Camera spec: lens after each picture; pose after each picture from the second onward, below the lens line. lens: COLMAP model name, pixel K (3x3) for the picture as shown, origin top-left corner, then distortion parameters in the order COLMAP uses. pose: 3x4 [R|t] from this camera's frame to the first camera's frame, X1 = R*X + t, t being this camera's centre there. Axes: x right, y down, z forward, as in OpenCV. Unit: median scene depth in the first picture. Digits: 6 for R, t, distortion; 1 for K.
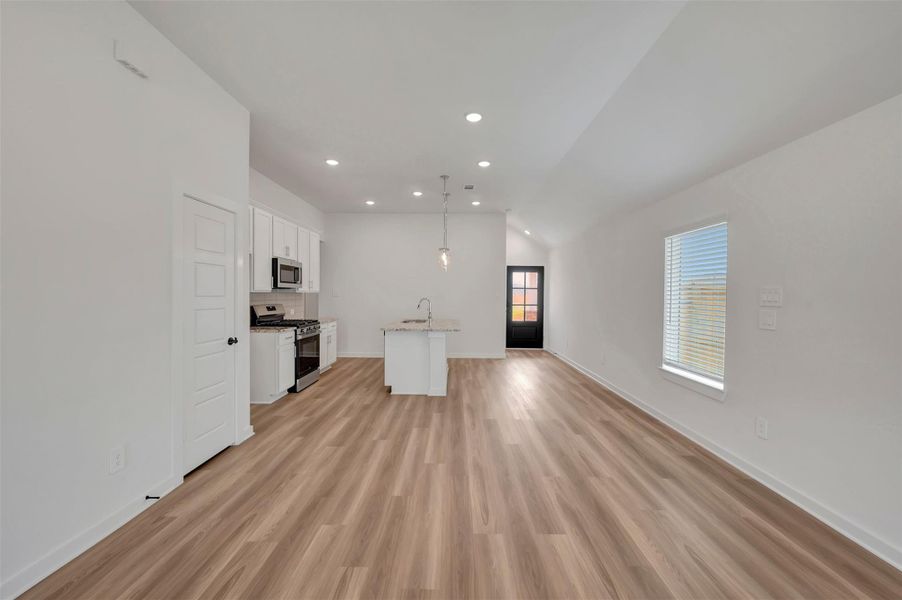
lens RADIAL K [[340.3, 0, 454.8], [0, 340.3, 286.3], [0, 0, 1]] dist [0.001130, -0.000021]
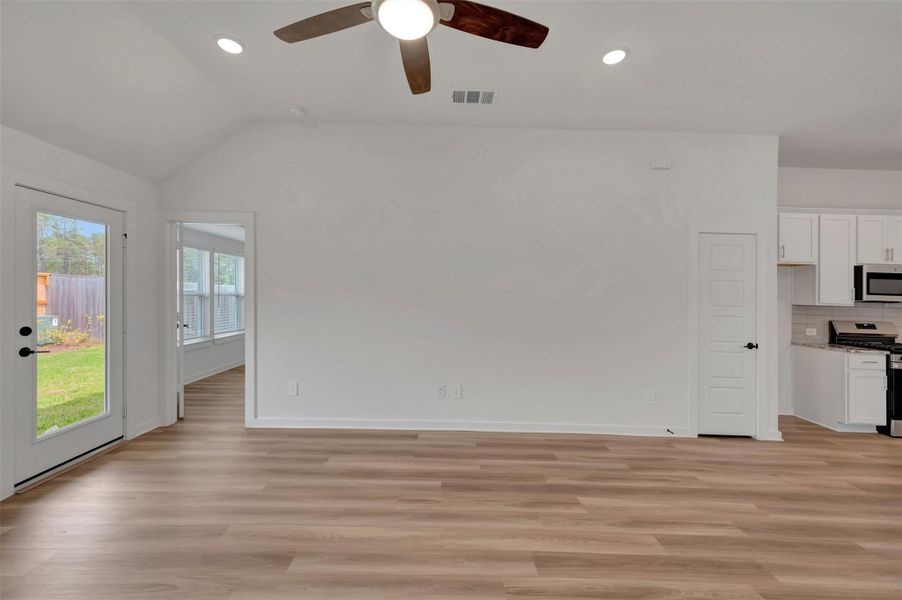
lens RADIAL K [[362.4, 0, 451.4], [0, 362.4, 294.4], [0, 0, 1]] dist [0.007247, -0.000038]
pose [[0.010788, -0.006041, -0.999924, 0.763745], [-0.005094, 0.999968, -0.006096, -0.003384], [0.999929, 0.005160, 0.010757, -0.039615]]
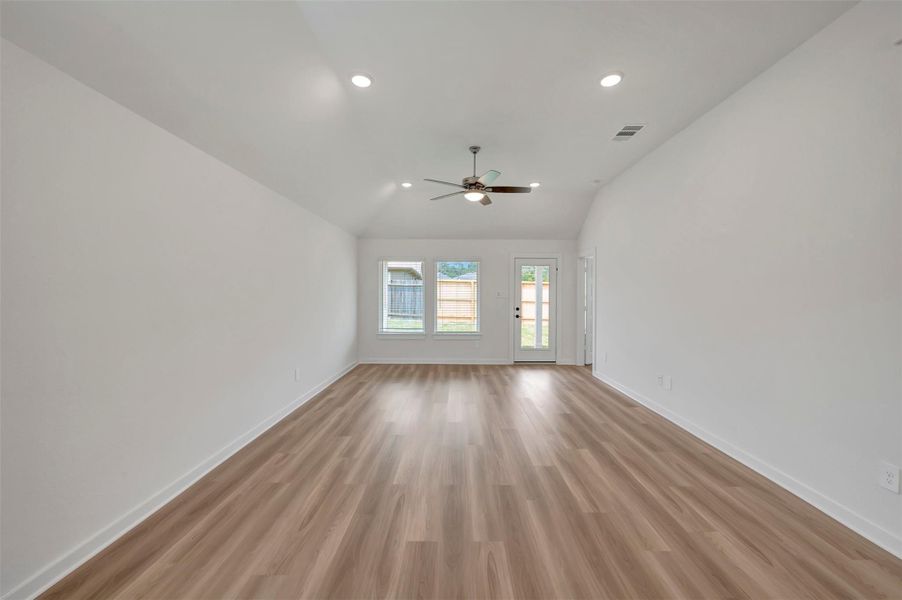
lens RADIAL K [[362.4, 0, 451.4], [0, 362.4, 294.4], [0, 0, 1]] dist [0.007247, -0.000038]
pose [[-0.999849, -0.013324, 0.011130, 0.173933], [-0.013514, 0.999761, -0.017207, 0.038456], [-0.010898, -0.017355, -0.999790, 1.782562]]
